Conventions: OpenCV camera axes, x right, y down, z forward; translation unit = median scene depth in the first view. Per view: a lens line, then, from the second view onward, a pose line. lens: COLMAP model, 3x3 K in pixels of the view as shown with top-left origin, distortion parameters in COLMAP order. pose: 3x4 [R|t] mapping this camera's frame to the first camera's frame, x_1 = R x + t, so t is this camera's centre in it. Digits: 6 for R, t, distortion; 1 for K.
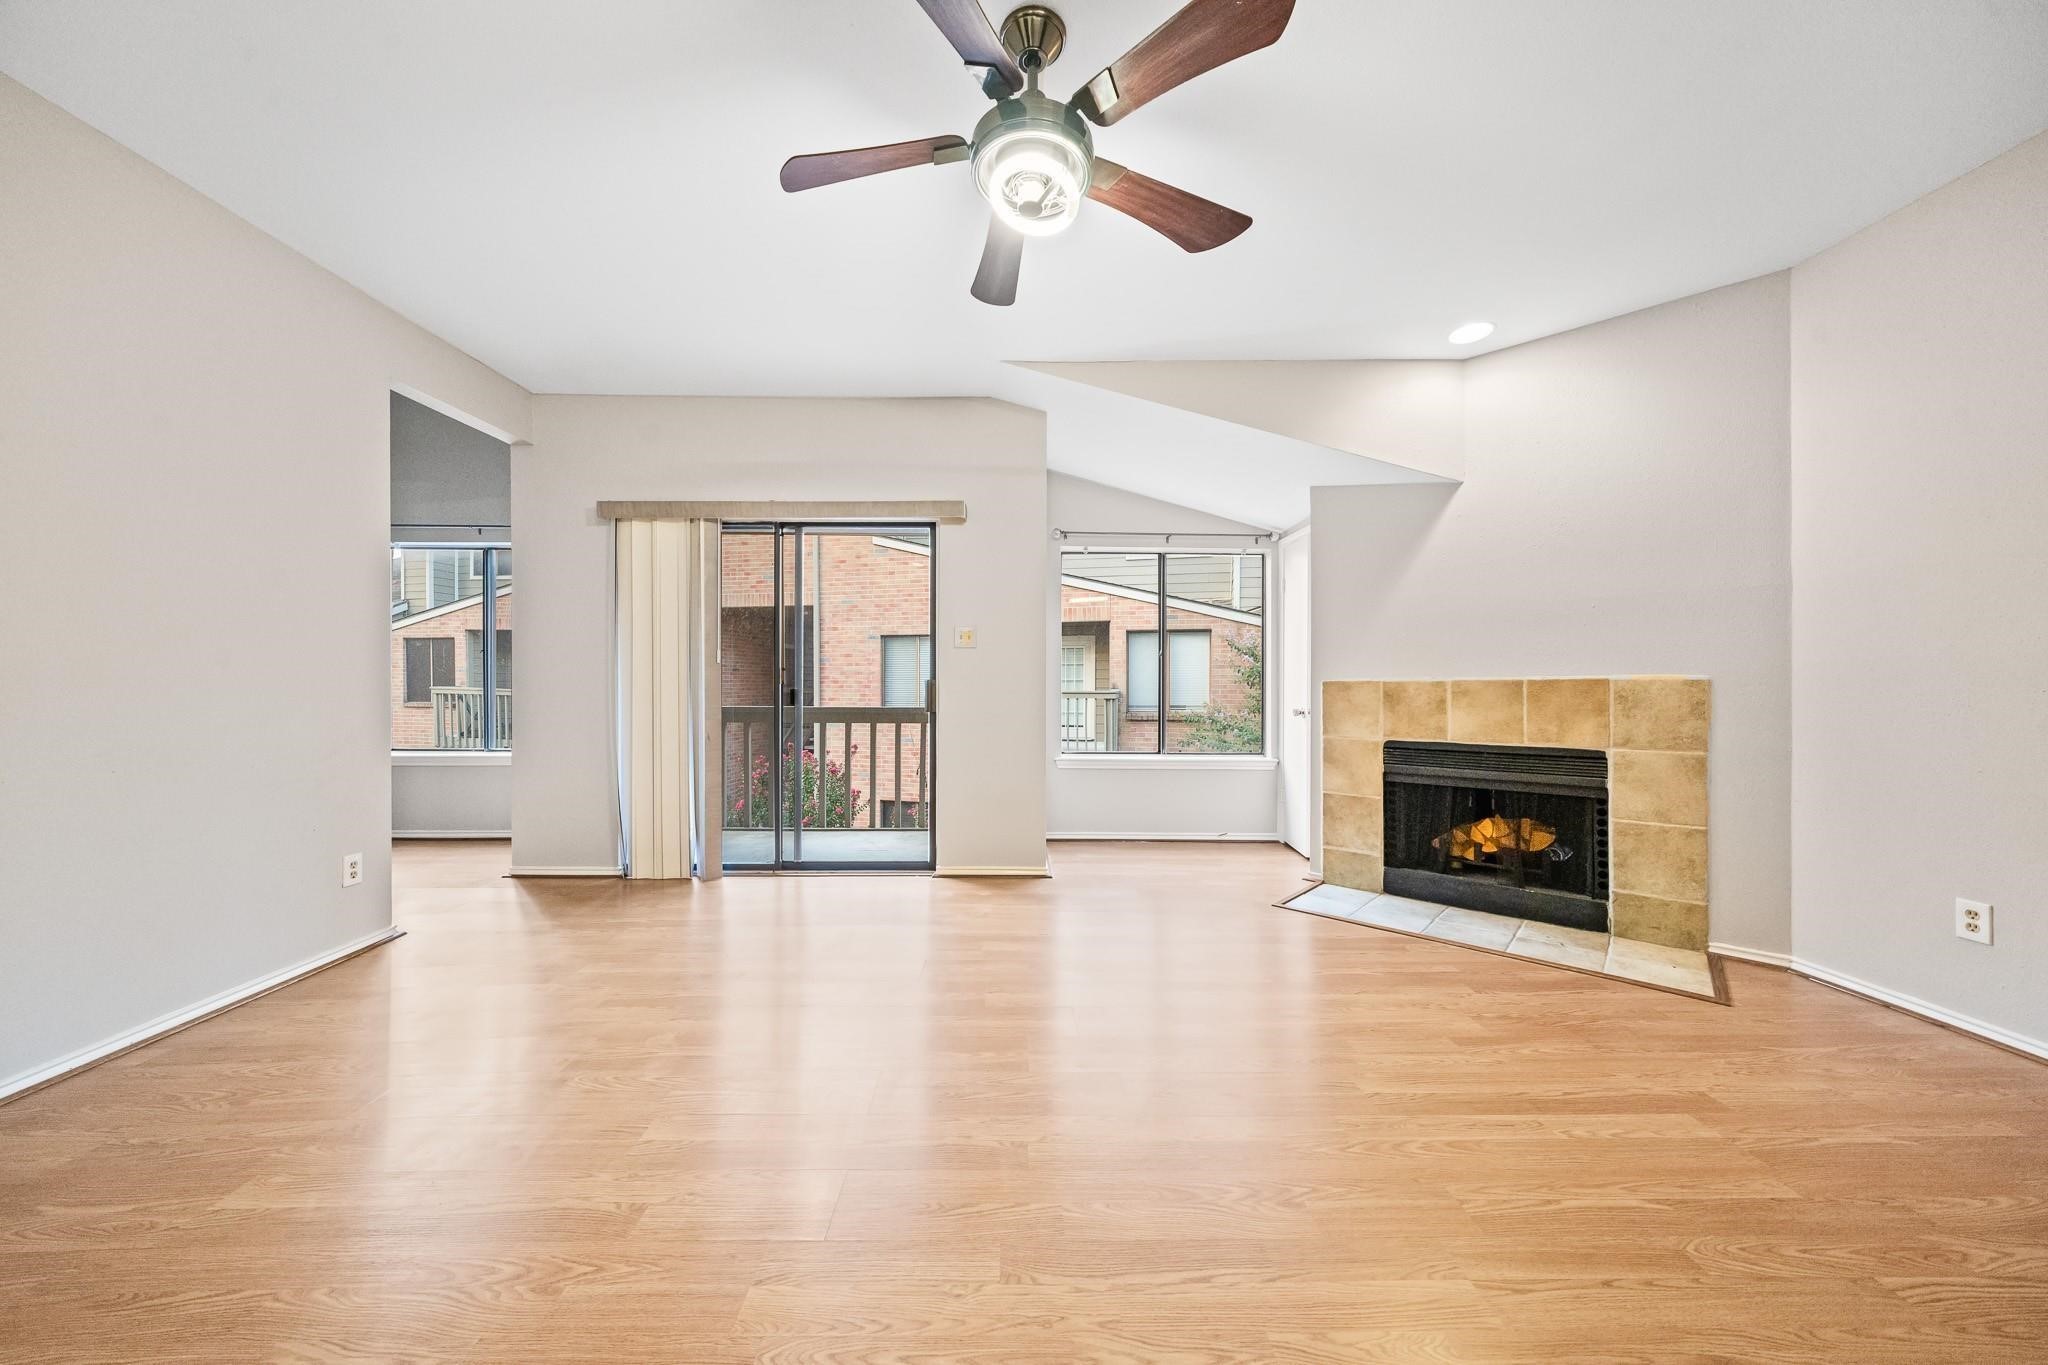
lens RADIAL K [[697.0, 0, 1024.4], [0, 697.0, 688.6], [0, 0, 1]] dist [-0.005236, 0.000264]
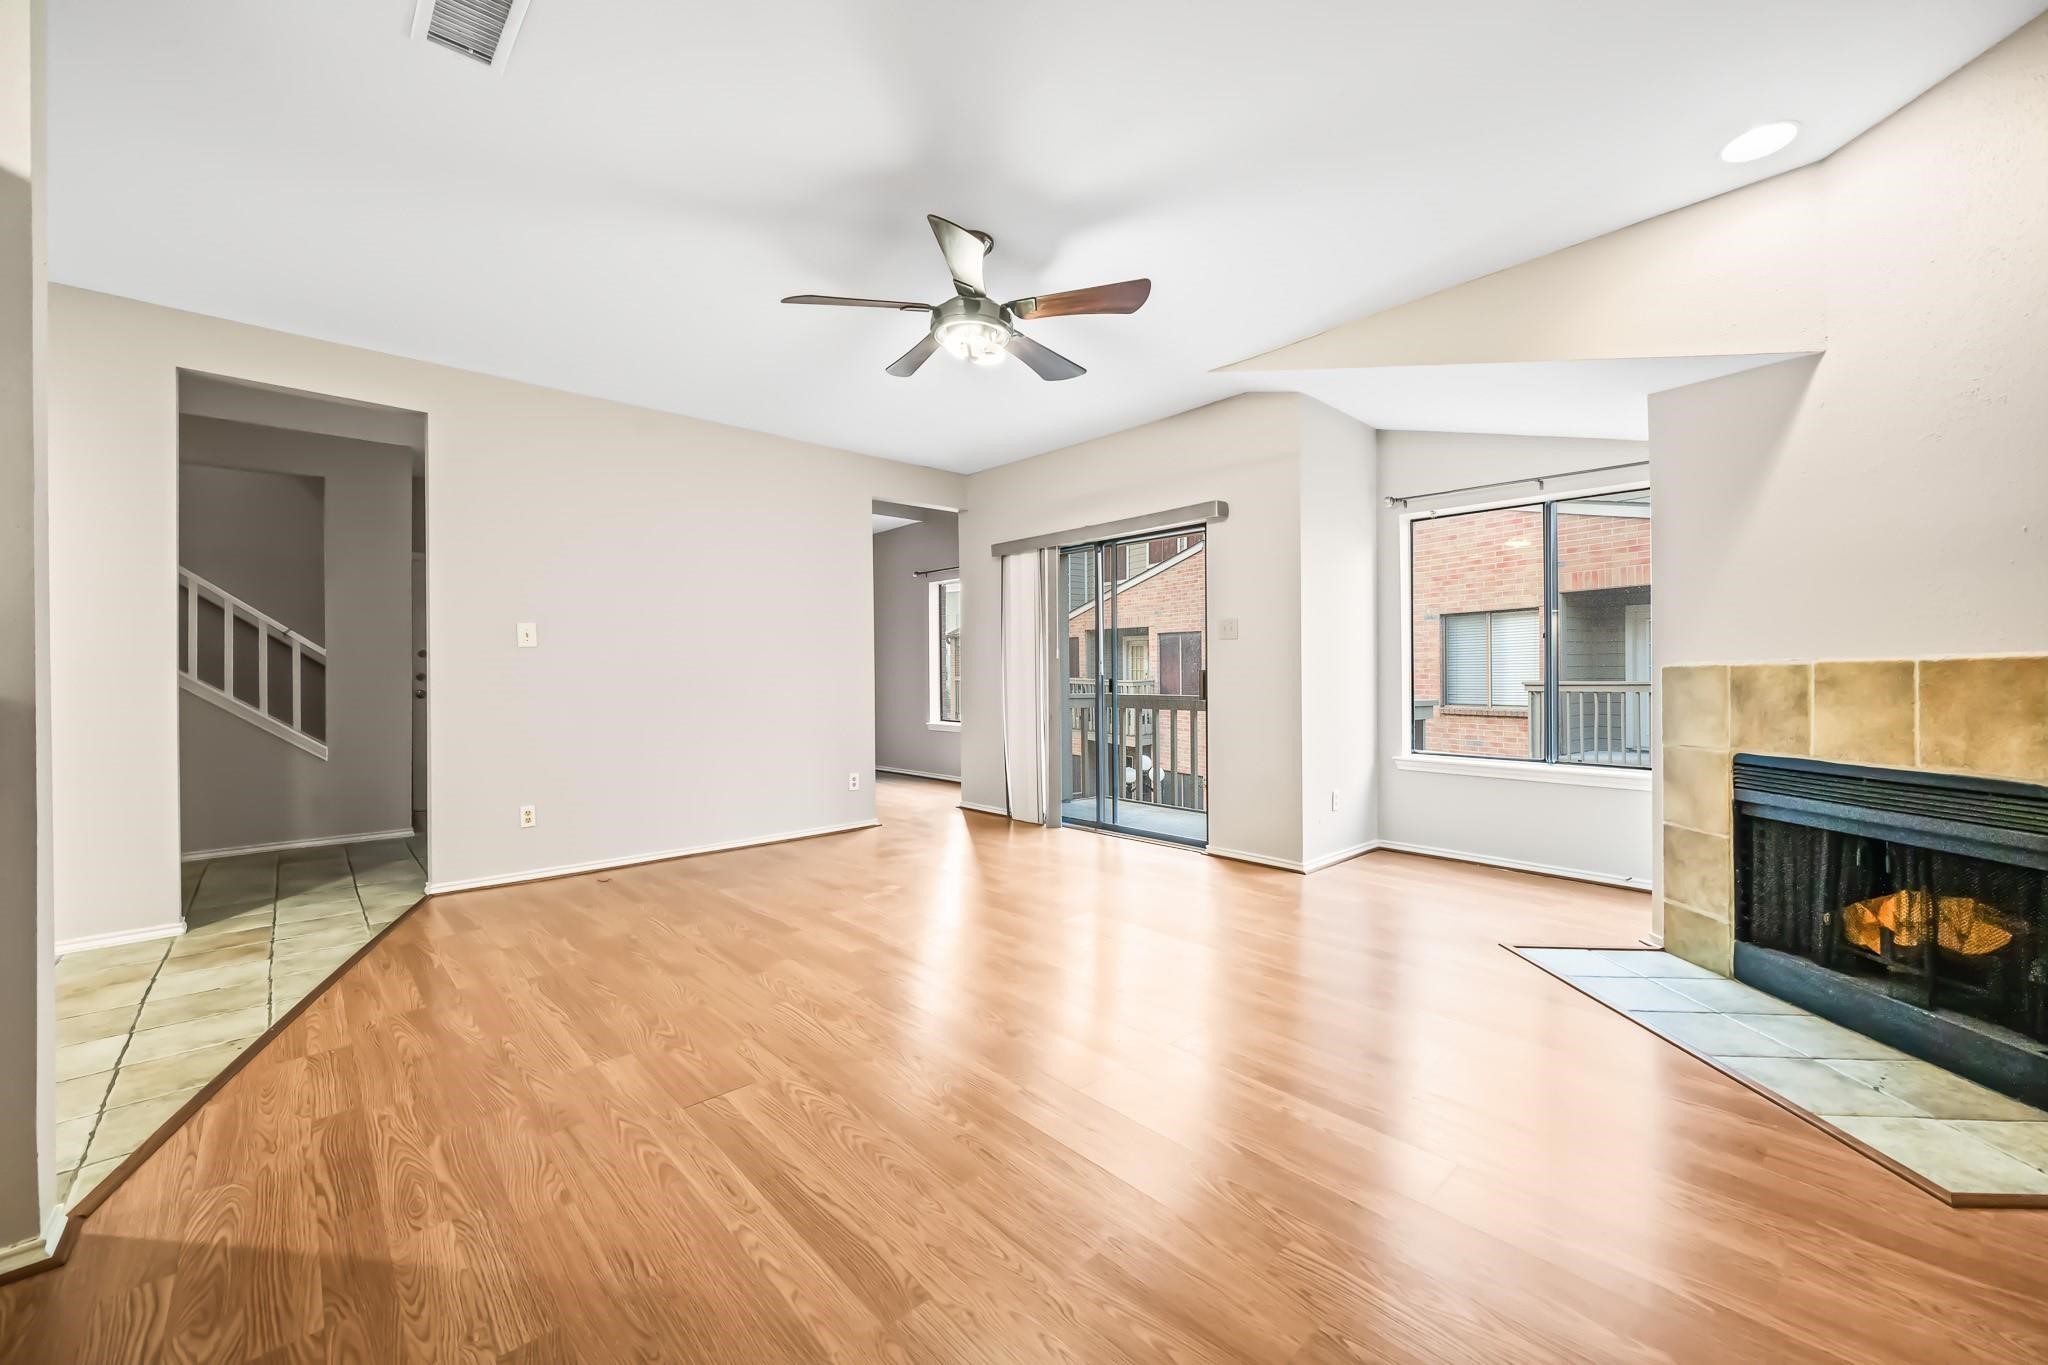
lens RADIAL K [[802.4, 0, 1014.4], [0, 802.4, 678.9], [0, 0, 1]] dist [-0.000561, 0.000277]
pose [[0.665701, -0.002863, -0.746213, 0.629741], [0.002396, 0.999996, -0.001699, 0.002215], [0.746214, -0.000656, 0.665705, -0.038245]]
